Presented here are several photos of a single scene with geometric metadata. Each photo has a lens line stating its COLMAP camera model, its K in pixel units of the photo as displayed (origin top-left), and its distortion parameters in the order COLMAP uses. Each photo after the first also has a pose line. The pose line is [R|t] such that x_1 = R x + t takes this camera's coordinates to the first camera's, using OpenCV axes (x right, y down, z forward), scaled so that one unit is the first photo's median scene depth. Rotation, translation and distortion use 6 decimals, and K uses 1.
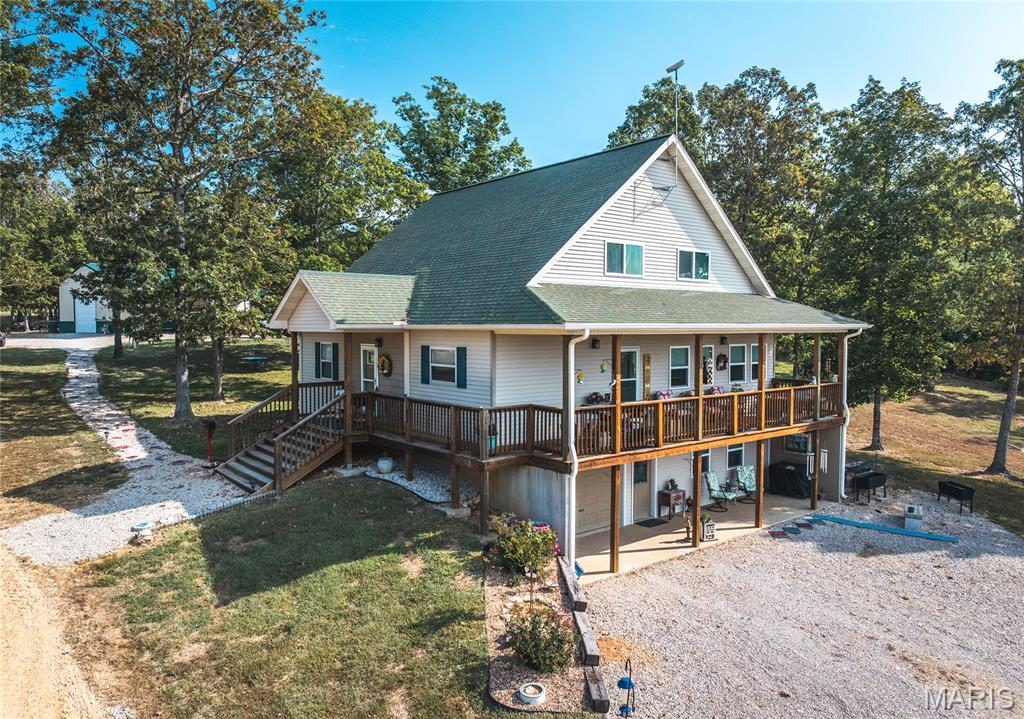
lens RADIAL K [[731.0, 0, 512.4], [0, 731.0, 359.8], [0, 0, 1]] dist [-0.031881, -0.000815]
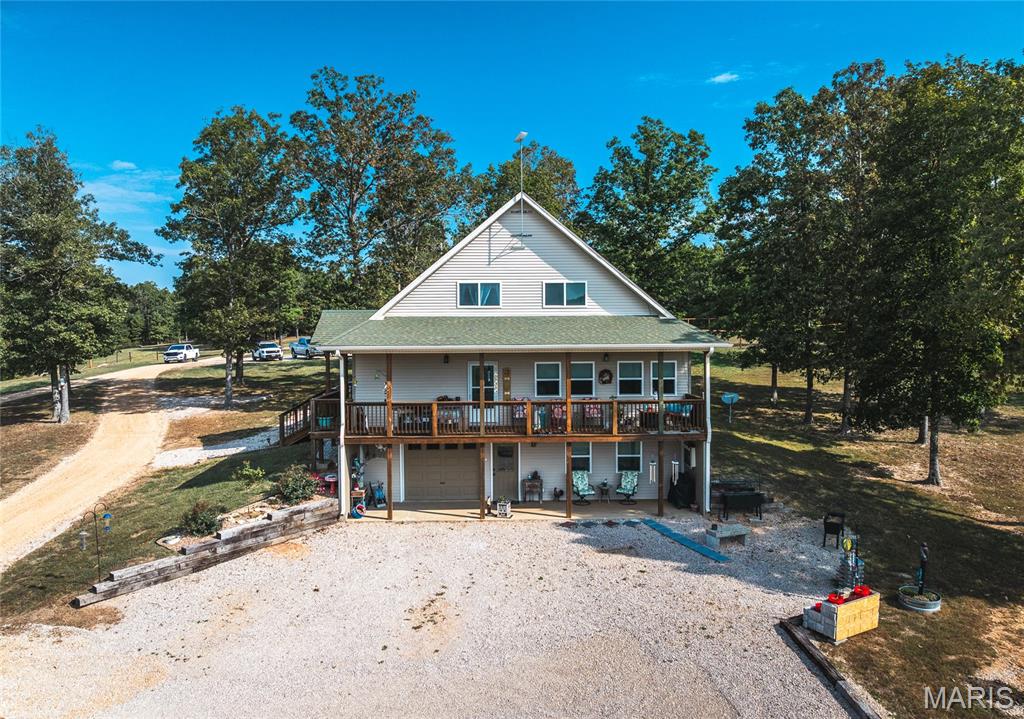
lens RADIAL K [[731.0, 0, 513.8], [0, 731.0, 357.3], [0, 0, 1]] dist [-0.031881, -0.000815]
pose [[0.788781, 0.010369, -0.614587, 0.913732], [-0.020958, 0.999730, -0.010031, -0.013250], [0.614317, 0.020792, 0.788785, 0.010700]]
